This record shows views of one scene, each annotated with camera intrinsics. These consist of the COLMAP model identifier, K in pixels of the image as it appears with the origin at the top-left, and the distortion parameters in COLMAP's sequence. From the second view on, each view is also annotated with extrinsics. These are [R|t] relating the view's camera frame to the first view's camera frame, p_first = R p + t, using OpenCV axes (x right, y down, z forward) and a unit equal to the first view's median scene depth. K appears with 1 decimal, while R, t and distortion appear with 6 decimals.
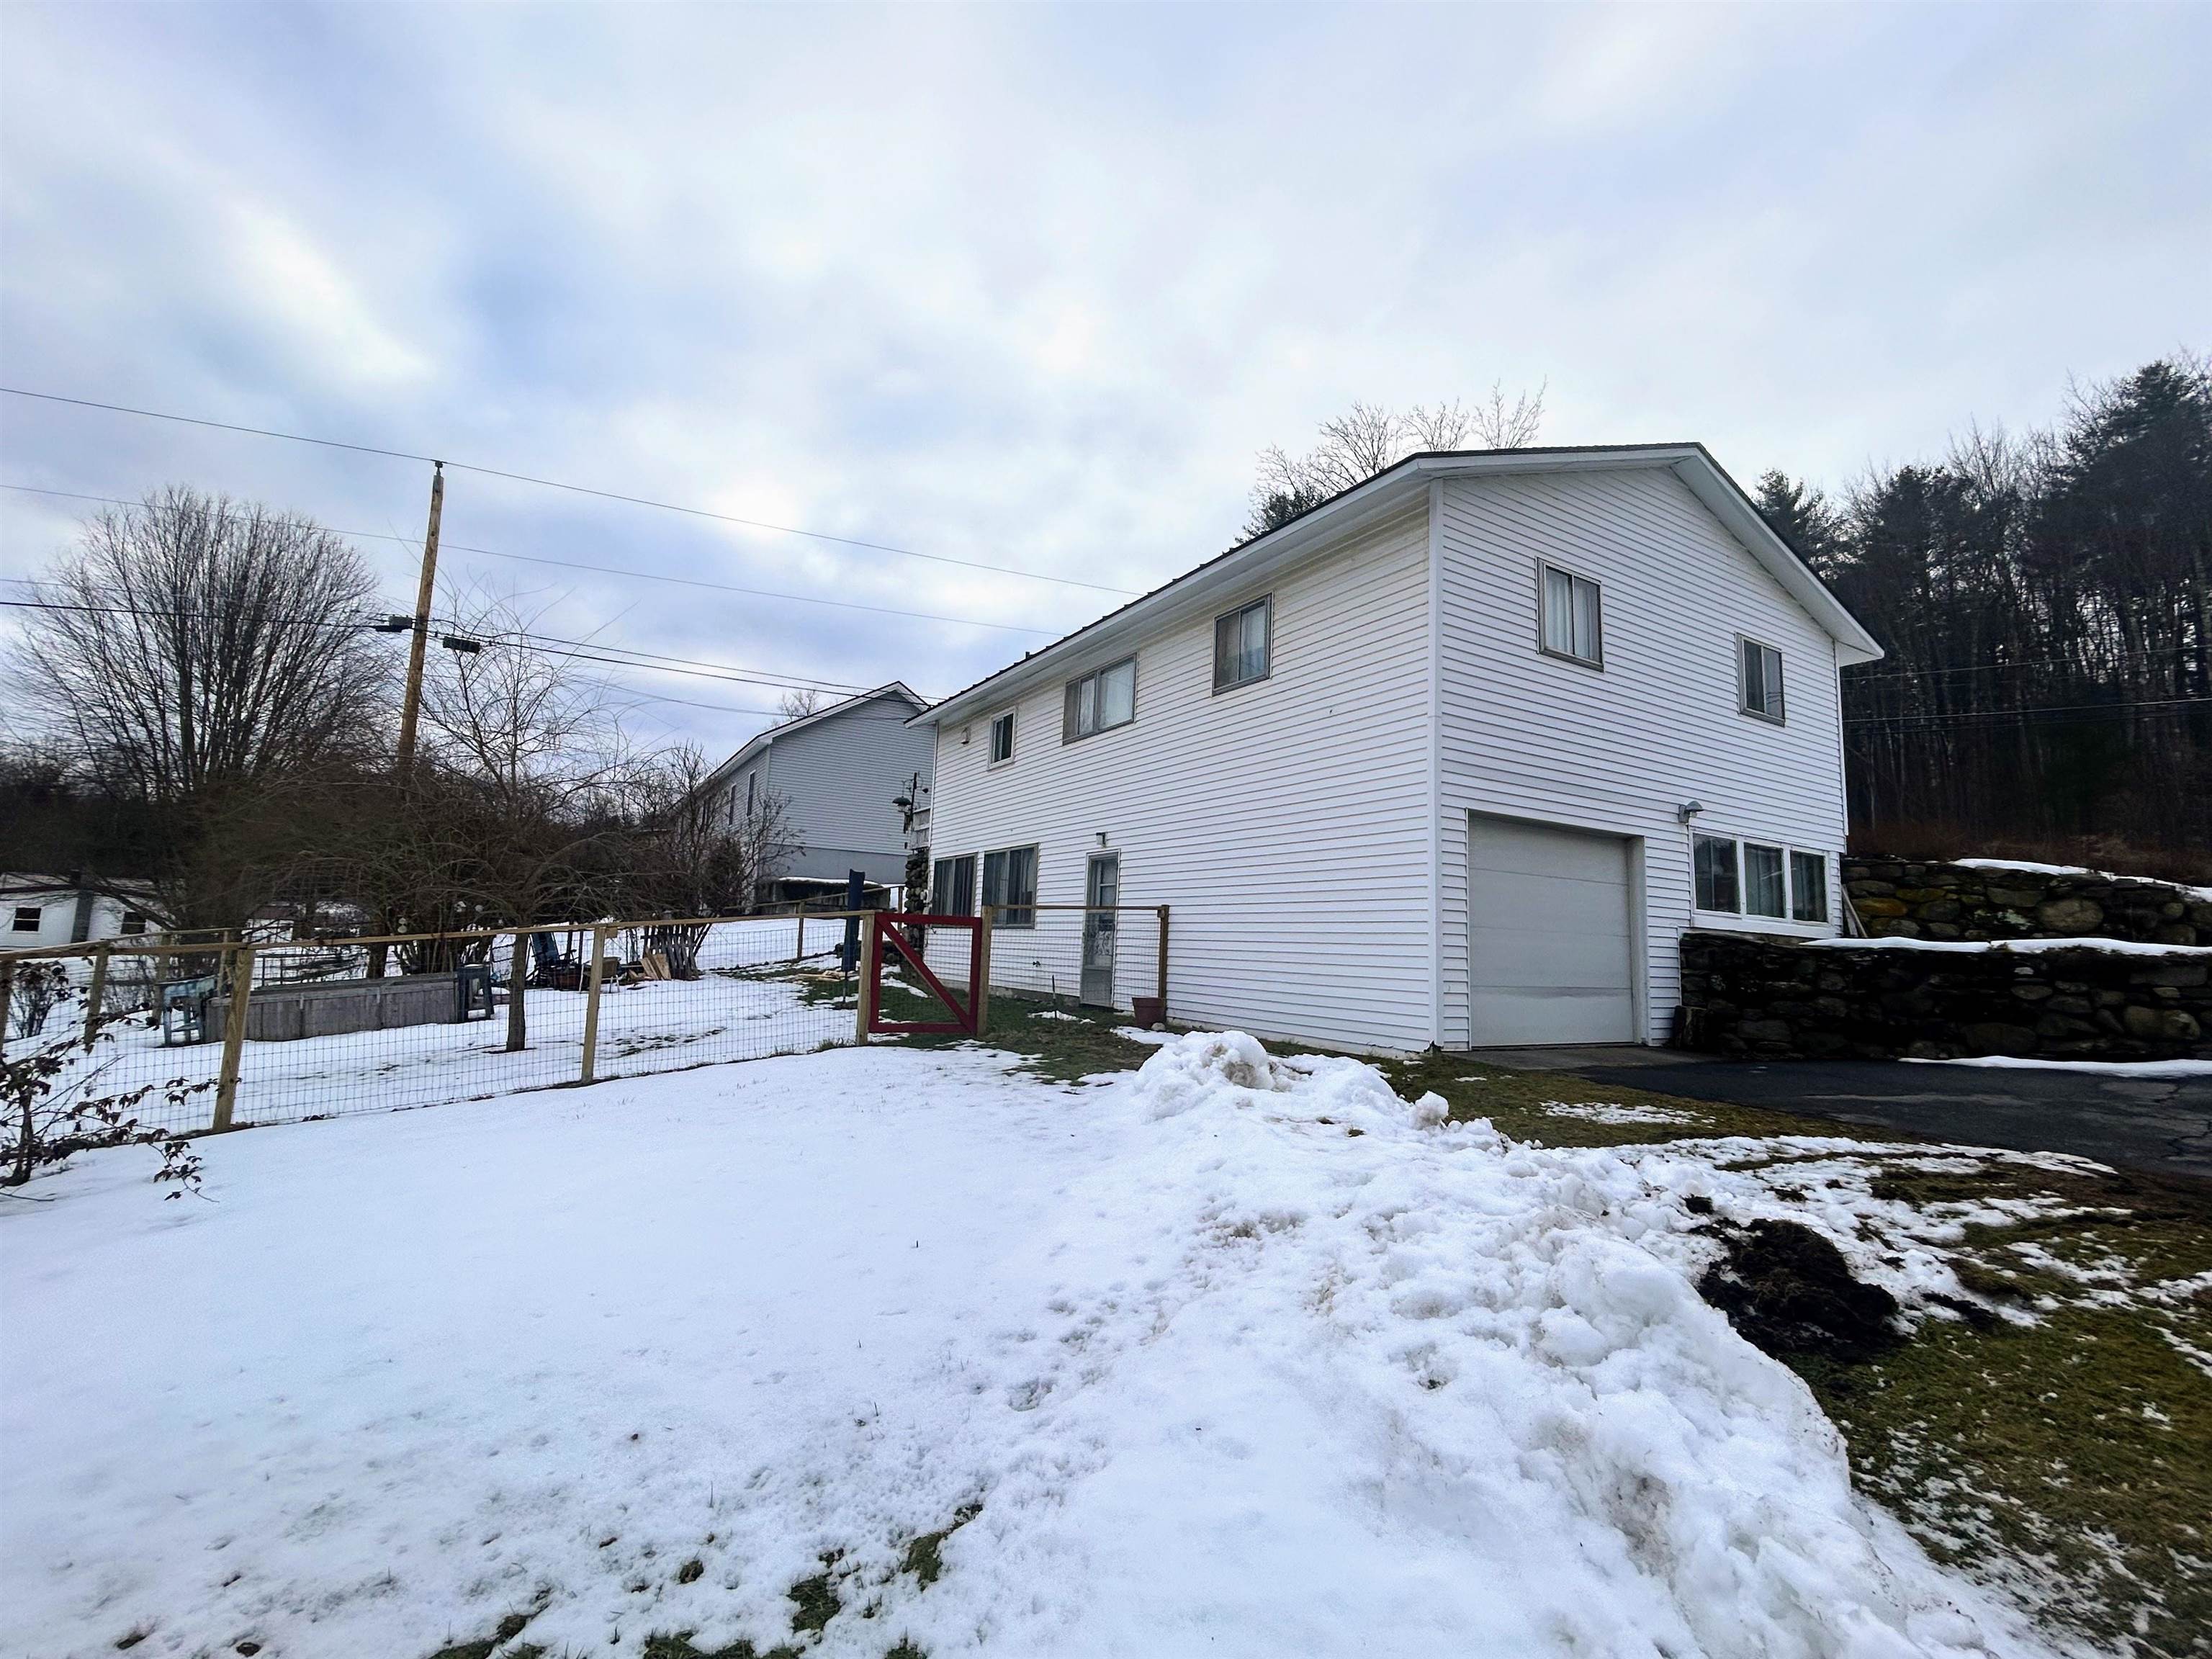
lens RADIAL K [[947.2, 0, 1106.3], [0, 947.2, 834.3], [0, 0, 1]] dist [-0.002437, -0.000084]
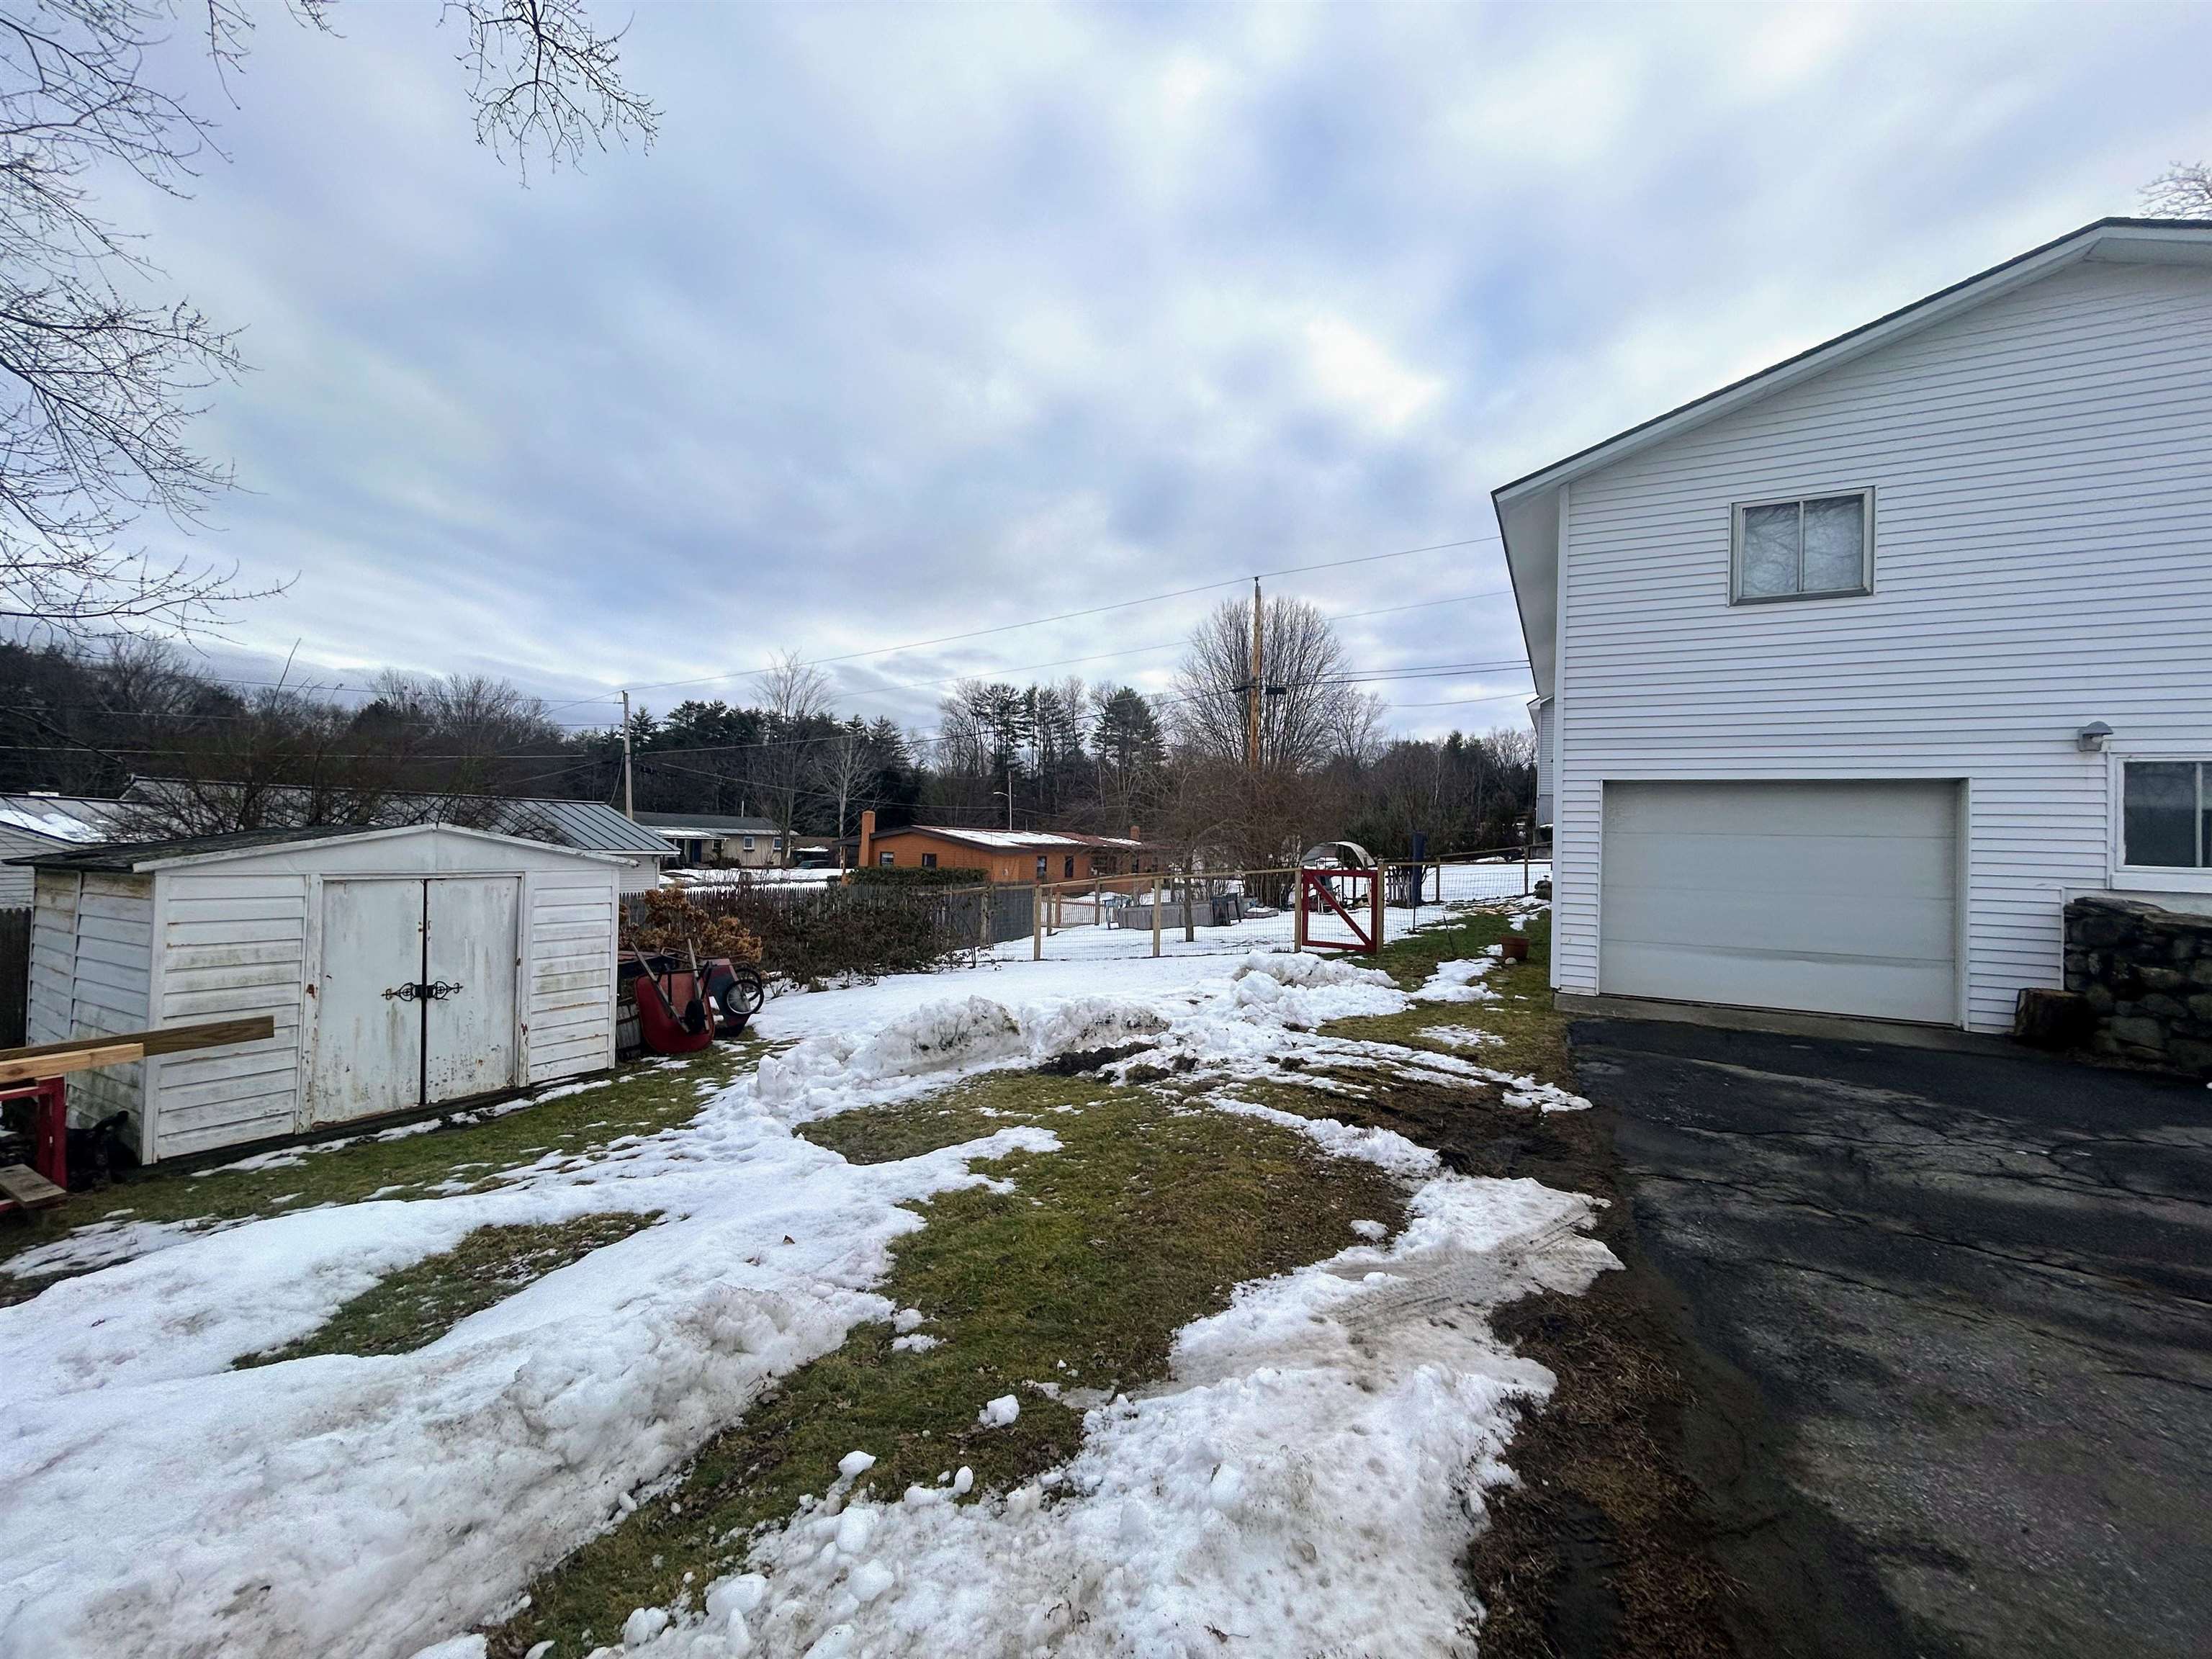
lens RADIAL K [[906.3, 0, 1112.5], [0, 906.3, 818.3], [0, 0, 1]] dist [0.002488, 0.000015]
pose [[0.535787, -0.041381, -0.843339, 0.817304], [0.091504, 0.995762, 0.009274, -0.037555], [0.839381, -0.082138, 0.537302, -0.044780]]
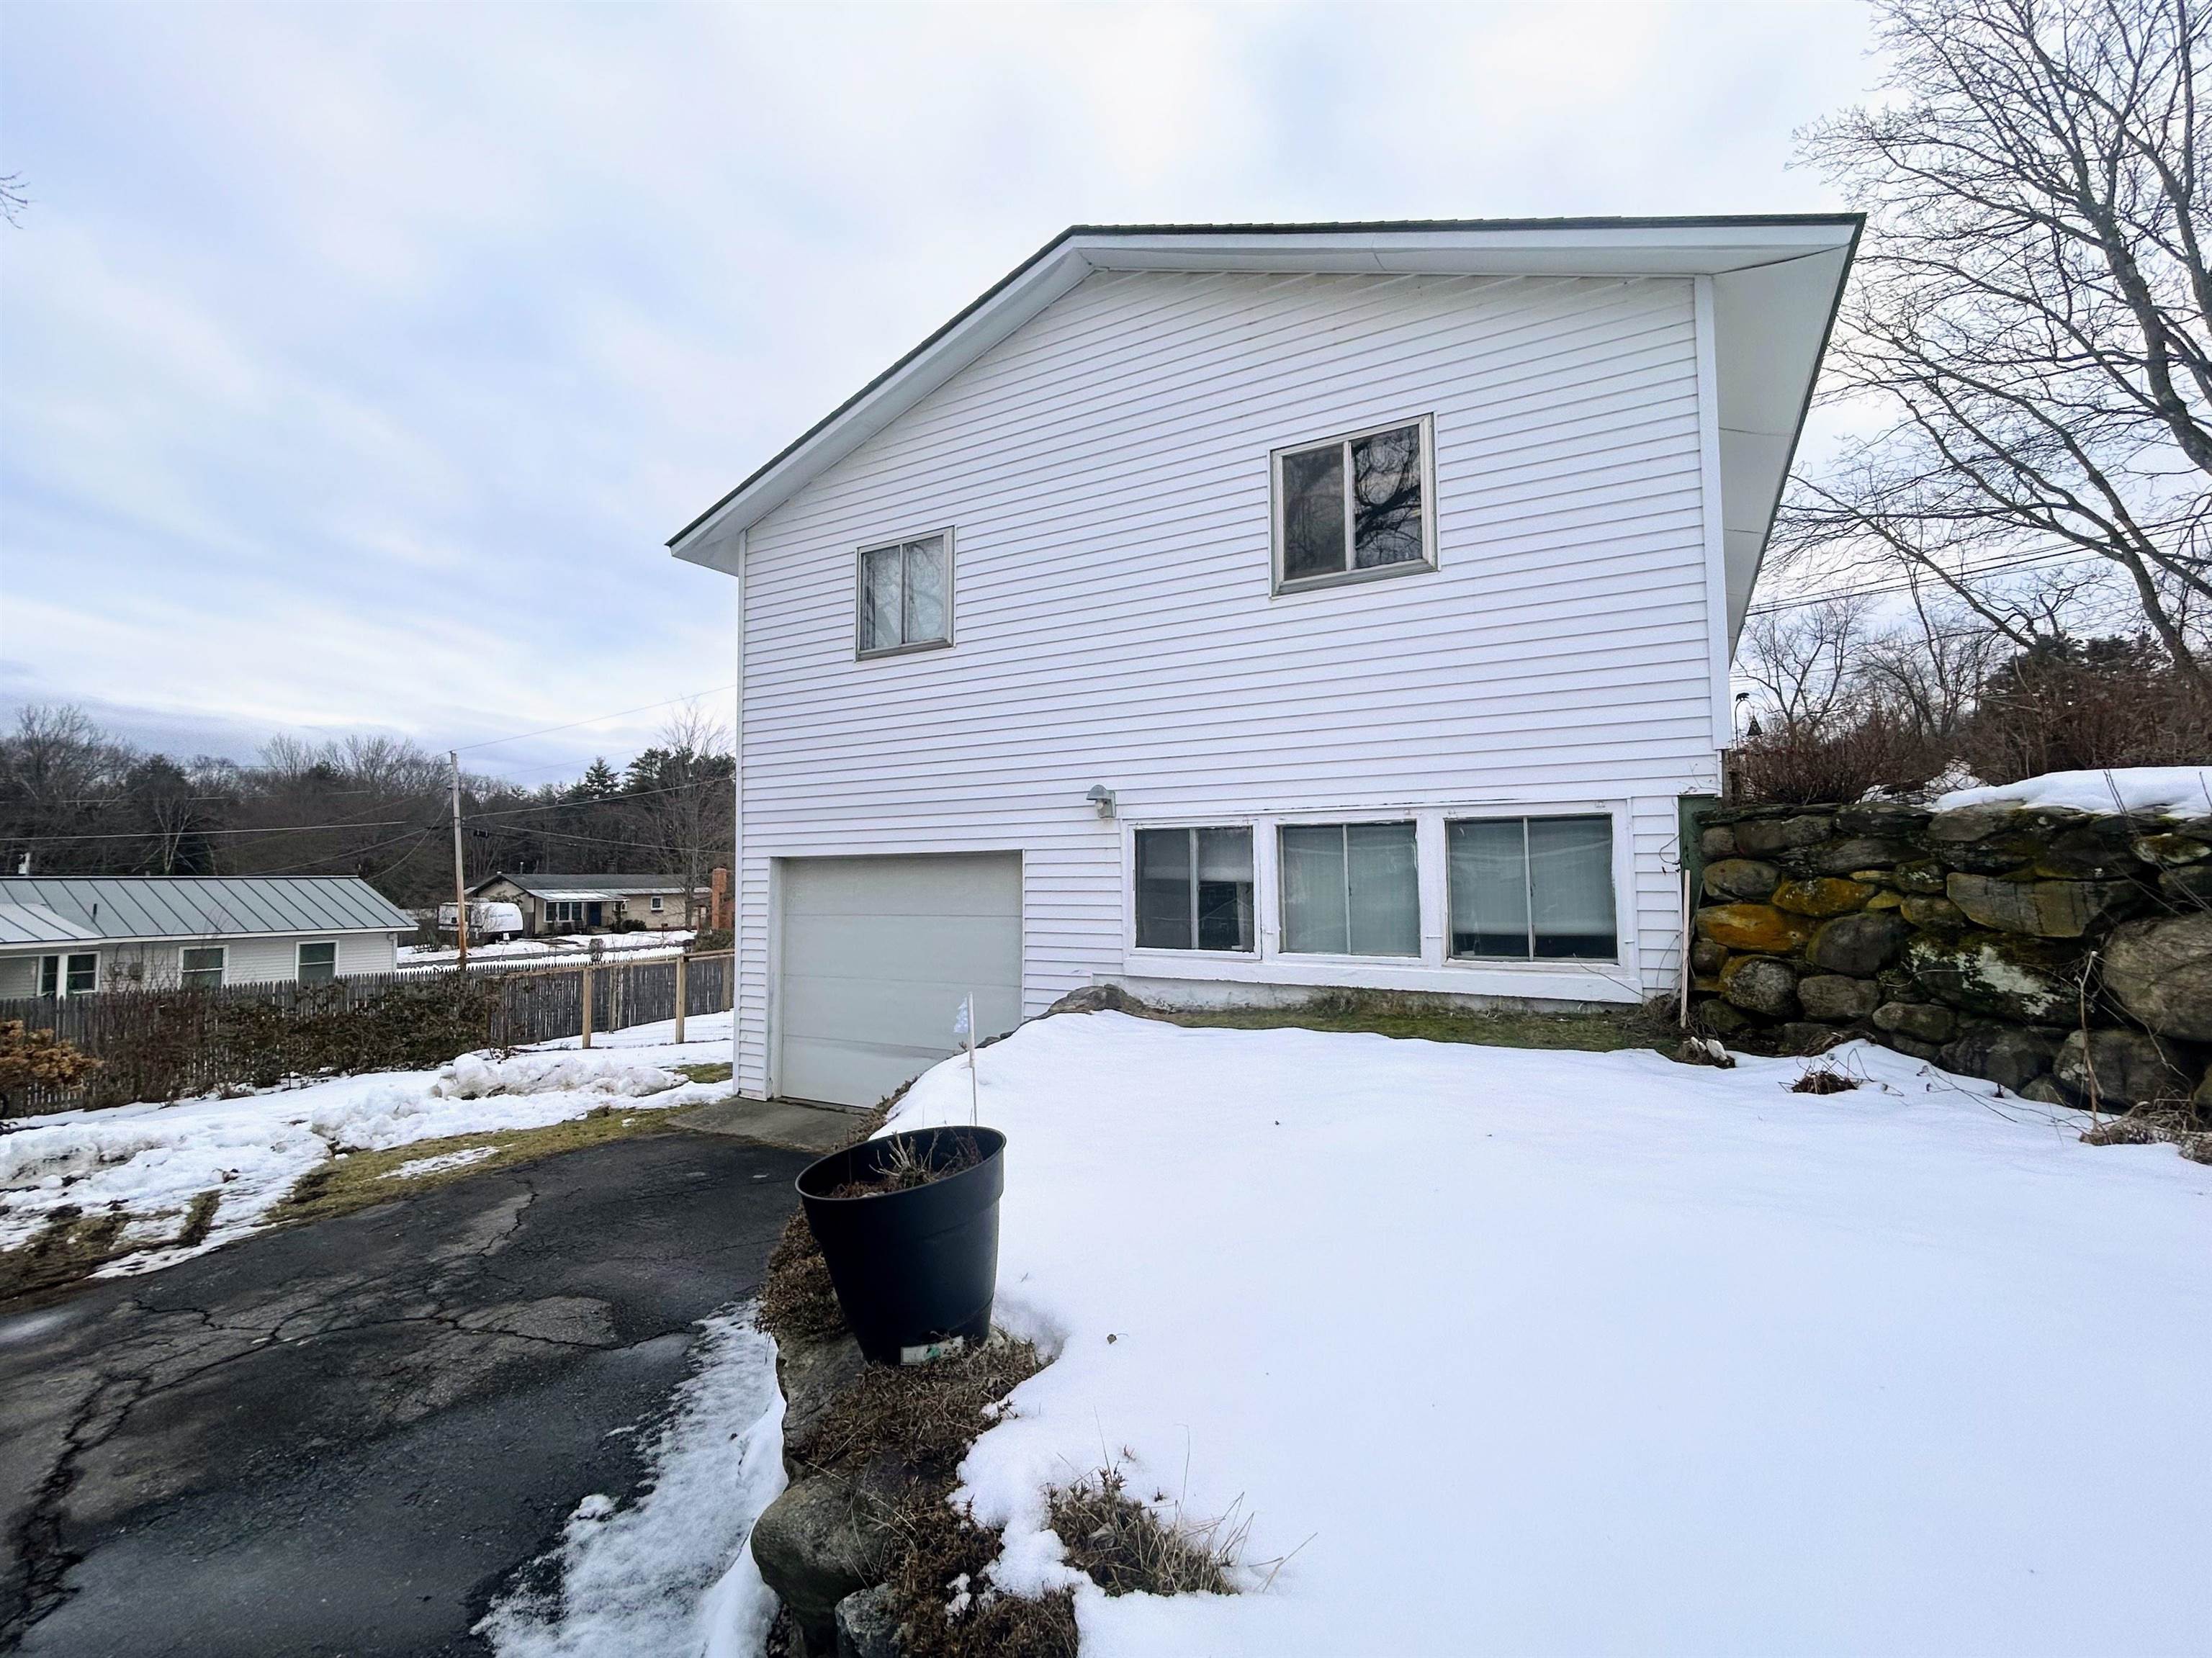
lens RADIAL K [[992.4, 0, 1103.9], [0, 992.4, 831.7], [0, 0, 1]] dist [0.004448, 0.000422]
pose [[0.502987, -0.082685, -0.860330, 1.233423], [0.132468, 0.991027, -0.017799, 0.010121], [0.854082, -0.105013, 0.509427, 0.655025]]
